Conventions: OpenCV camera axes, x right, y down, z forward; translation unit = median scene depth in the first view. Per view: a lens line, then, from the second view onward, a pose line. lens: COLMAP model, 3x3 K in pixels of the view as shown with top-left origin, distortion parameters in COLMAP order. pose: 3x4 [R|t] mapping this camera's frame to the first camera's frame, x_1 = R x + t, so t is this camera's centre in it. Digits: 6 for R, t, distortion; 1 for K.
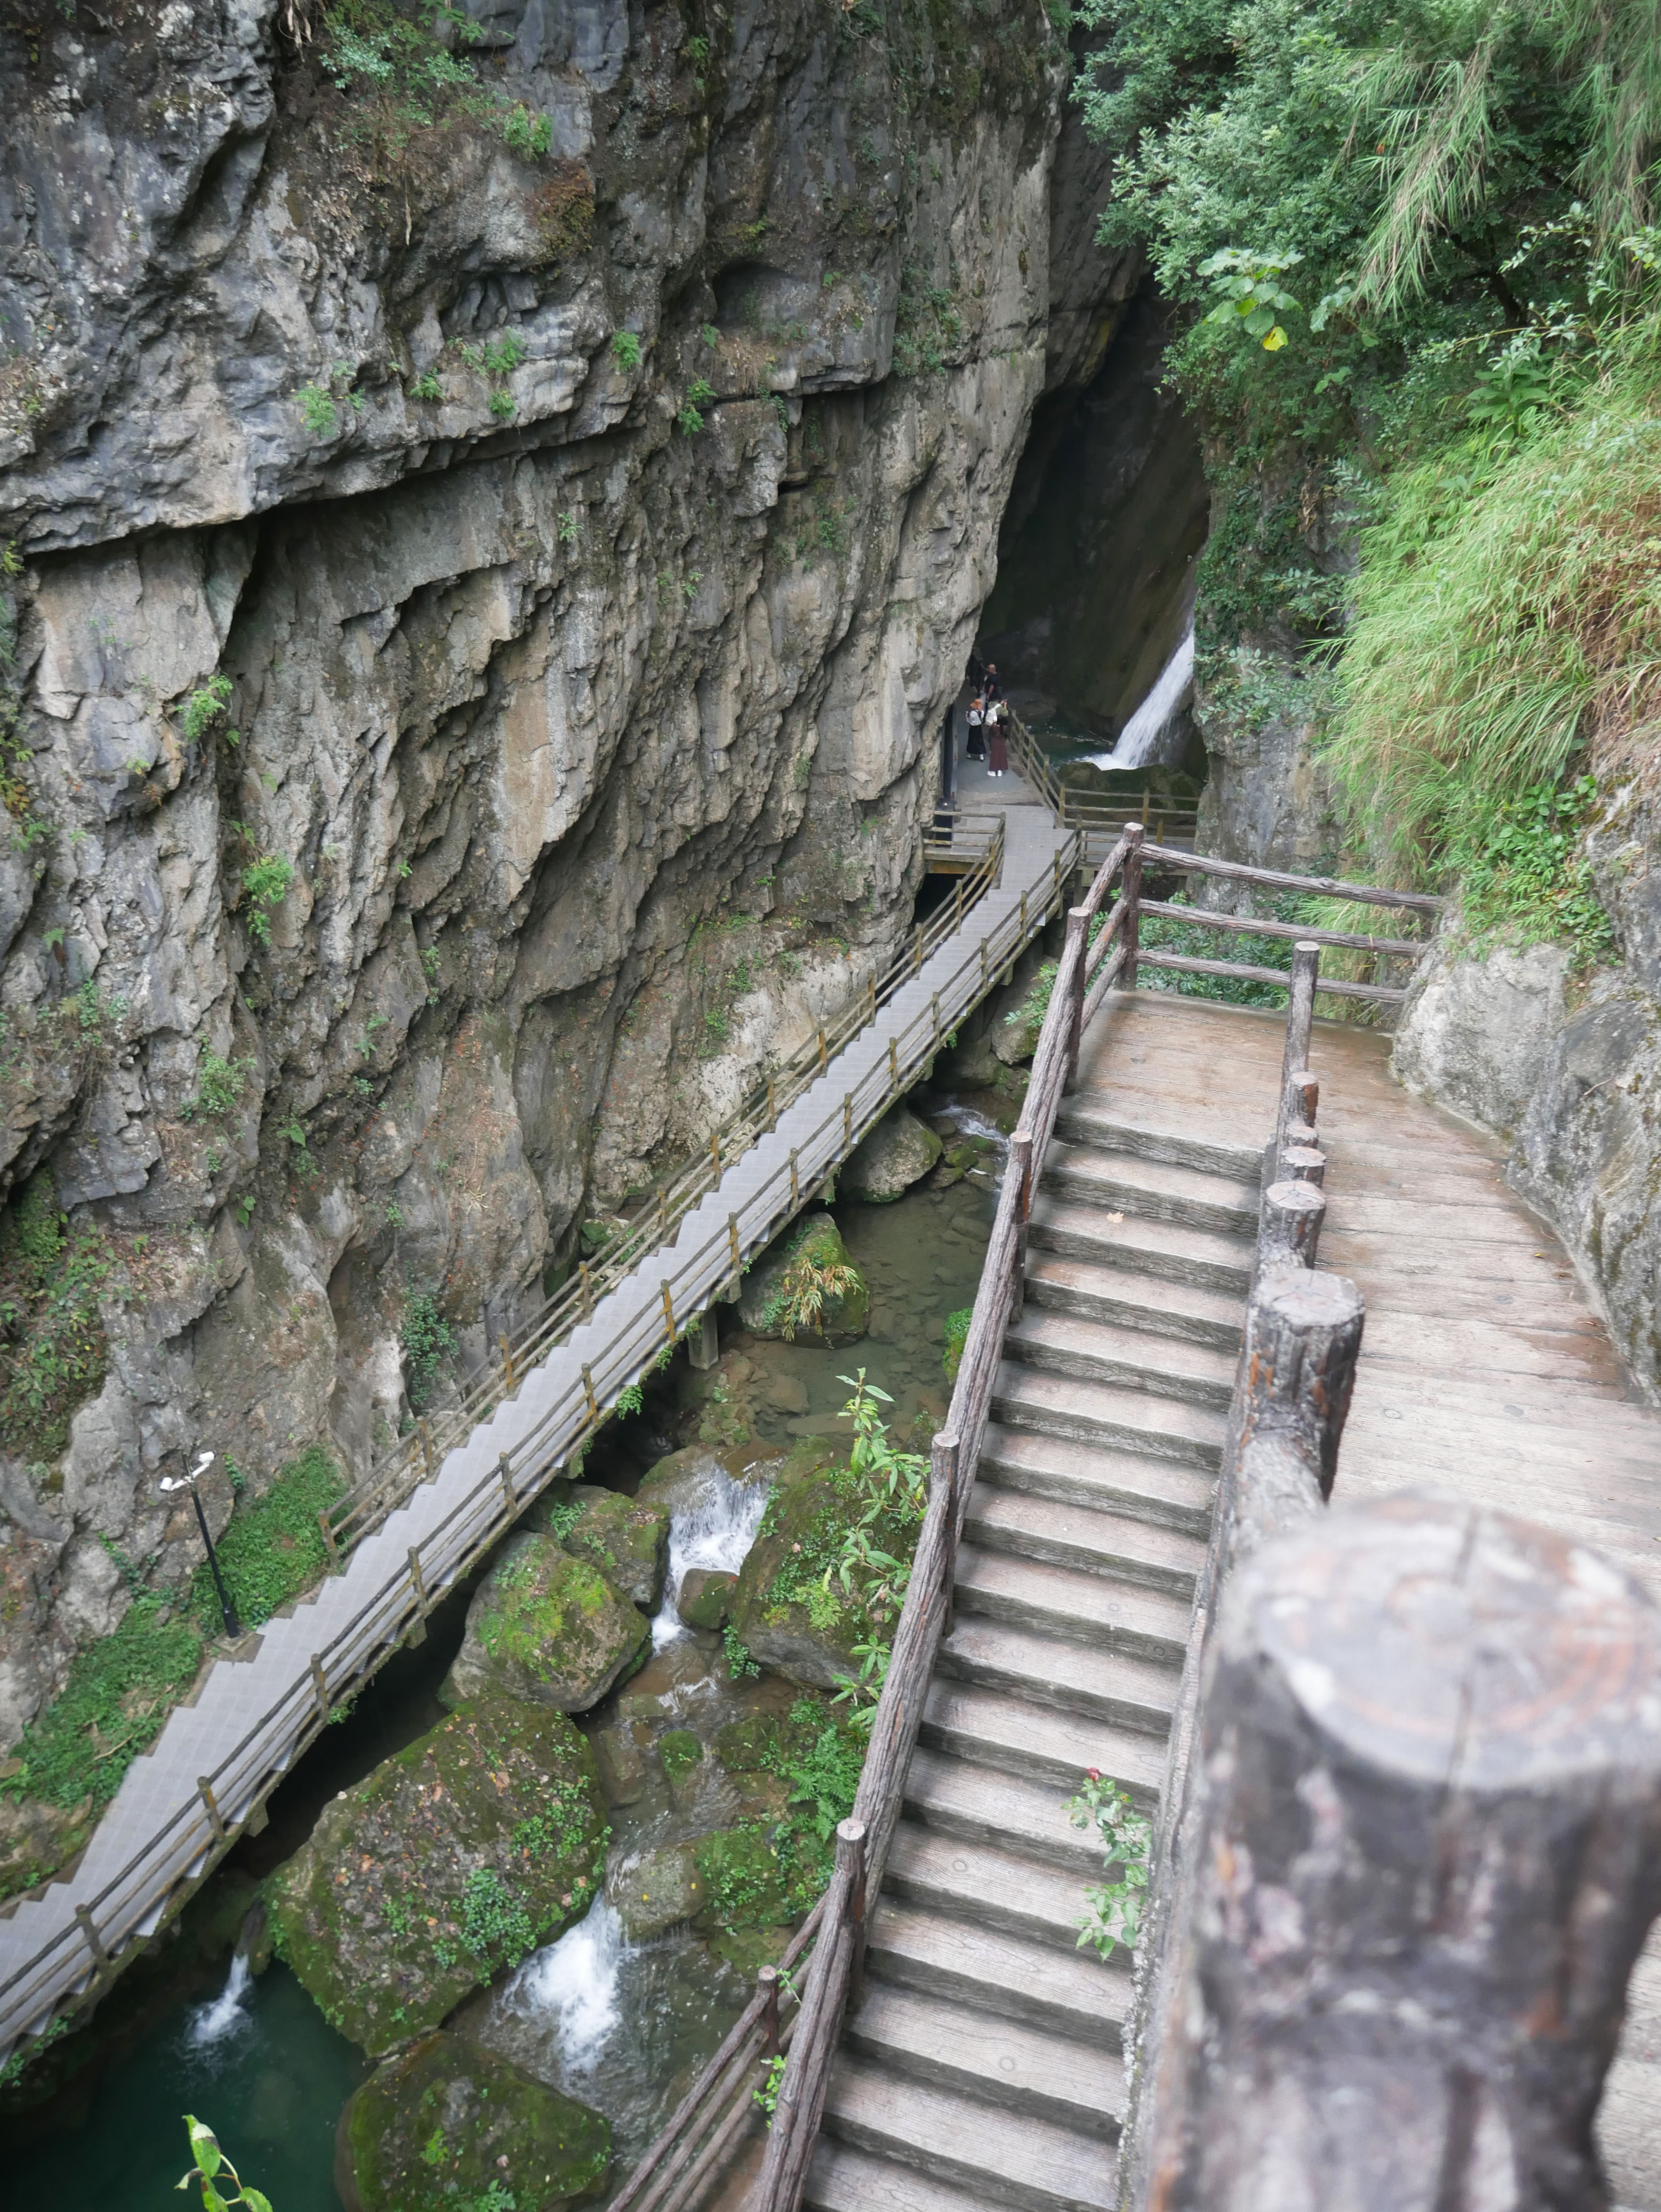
lens RADIAL K [[1805.4, 0, 830.2], [0, 1805.4, 1103.6], [0, 0, 1]] dist [0.002191, -0.002577]
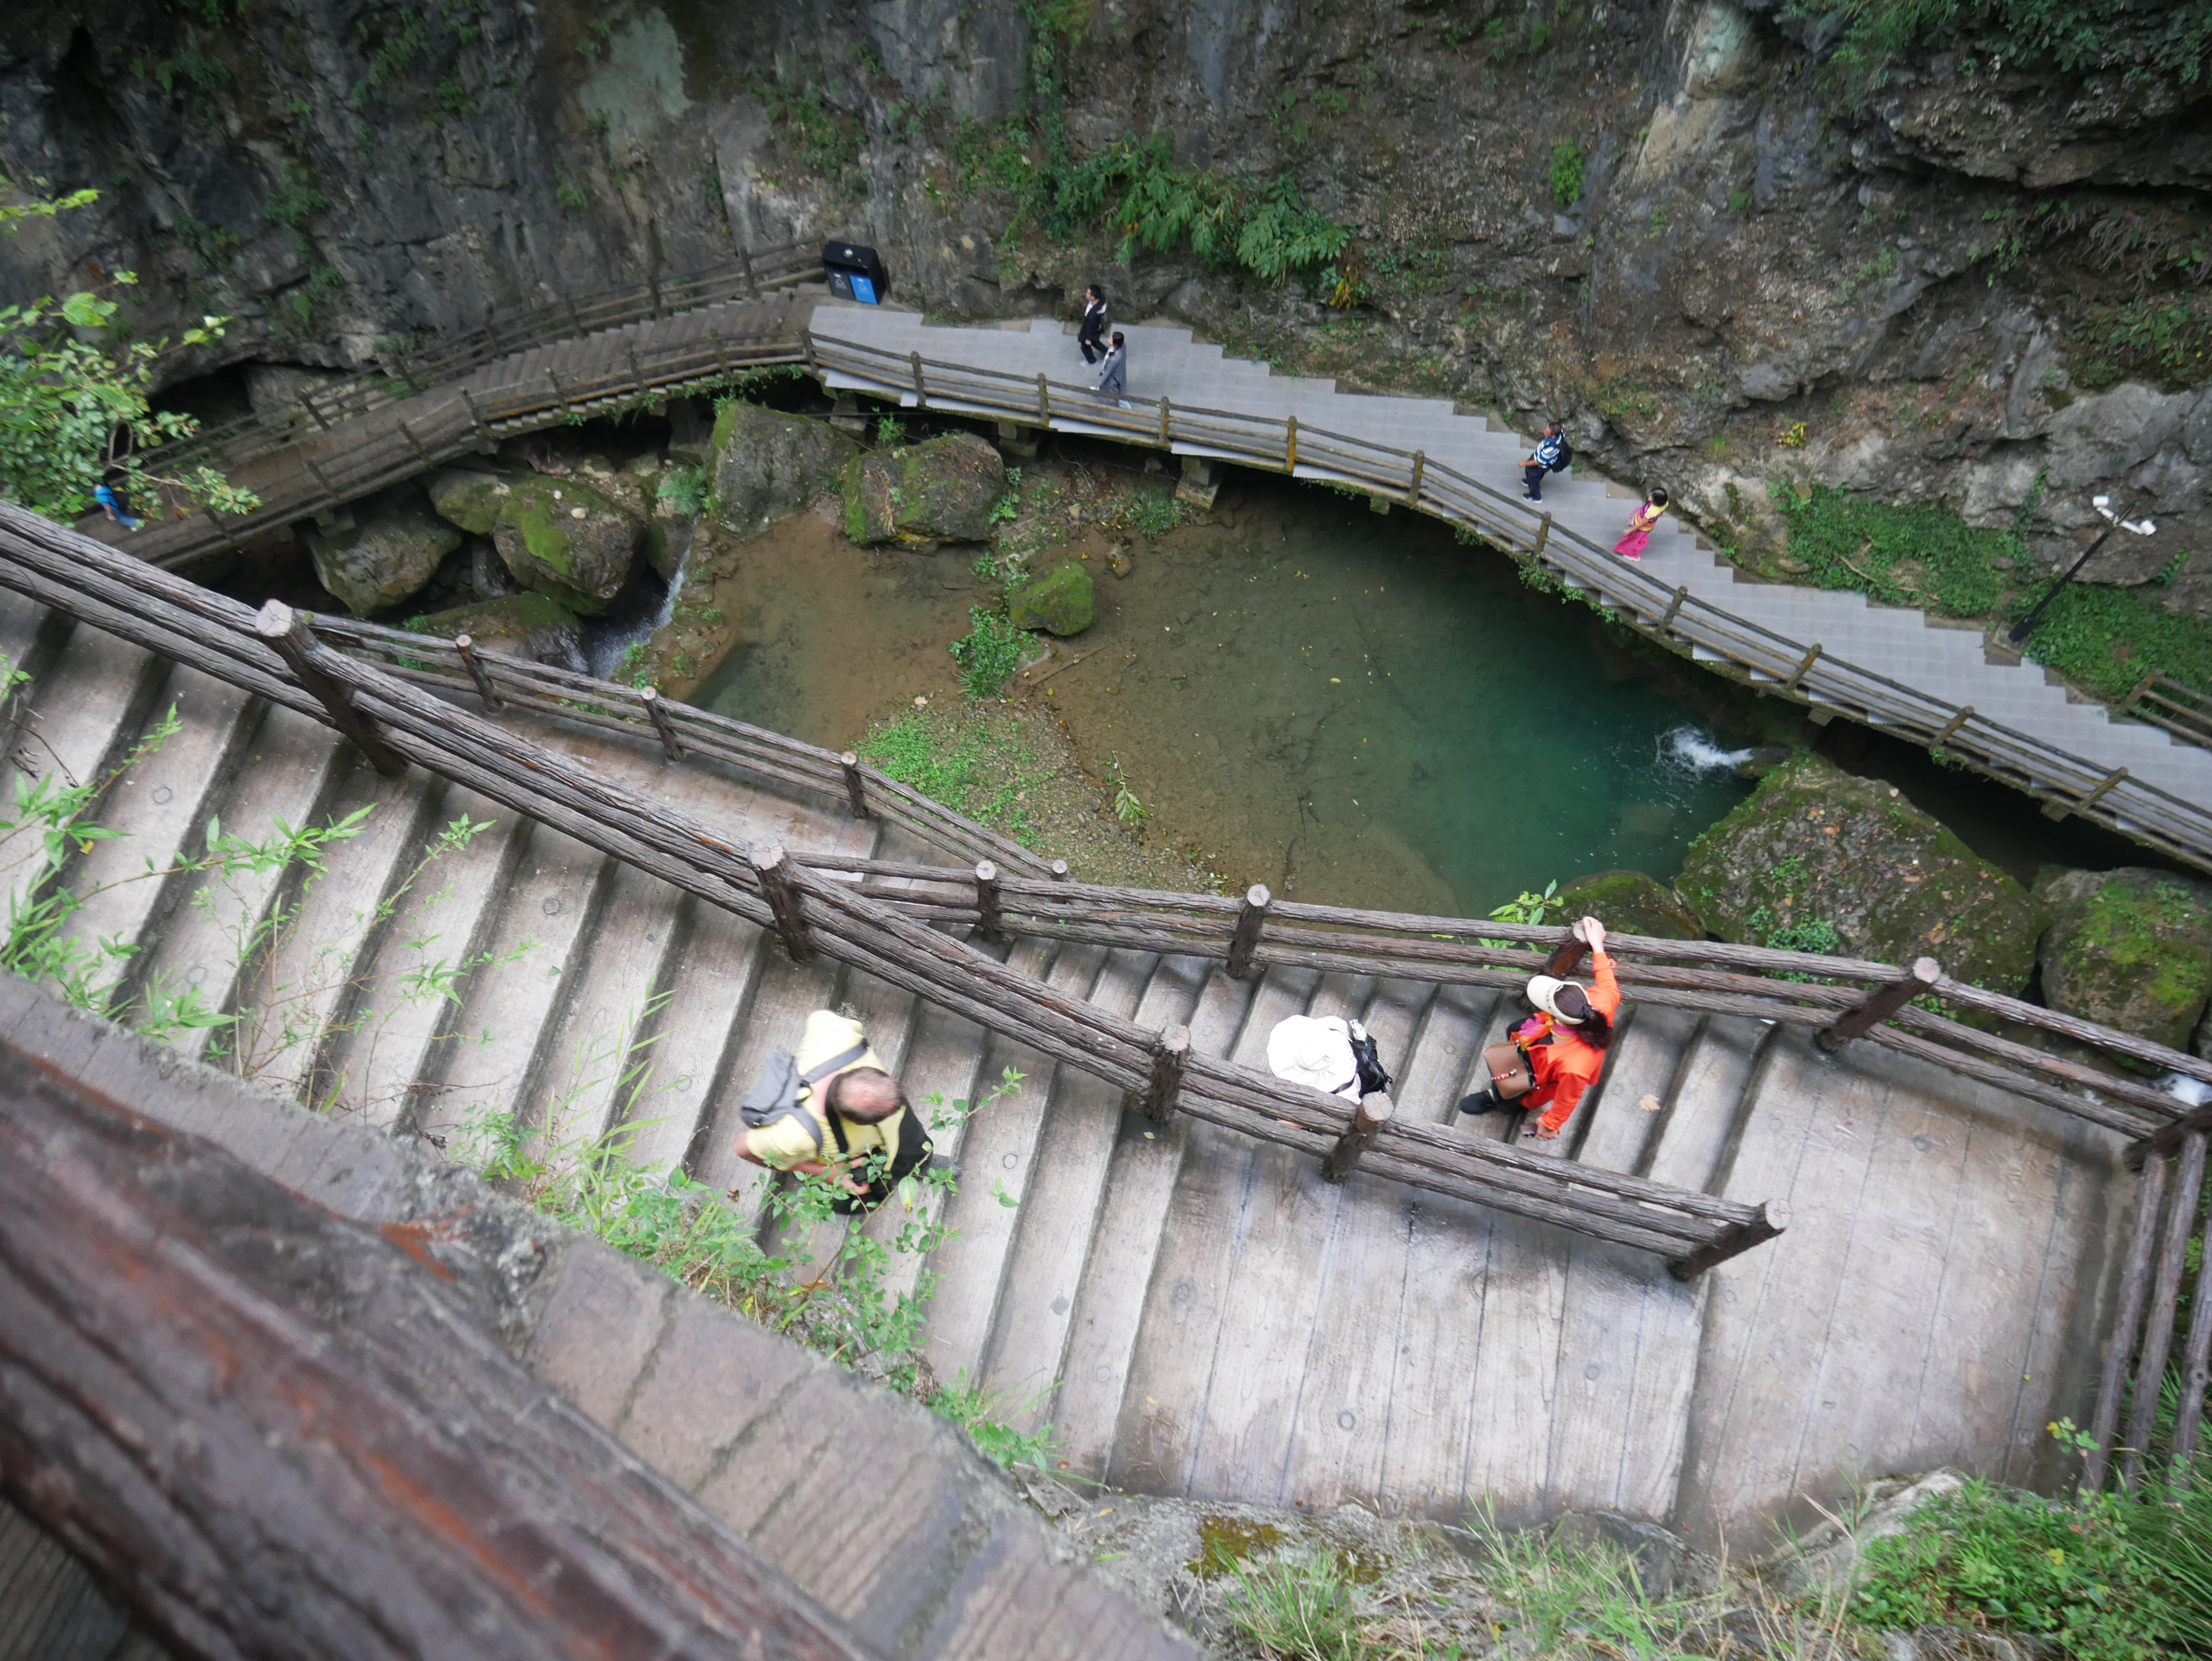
lens RADIAL K [[1805.4, 0, 1108.2], [0, 1805.4, 831.5], [0, 0, 1]] dist [0.002191, -0.002577]
pose [[0.004926, 0.933306, -0.359049, 0.131658], [-0.536643, 0.305438, 0.786589, -0.199548], [0.843795, 0.188806, 0.502356, 0.106947]]
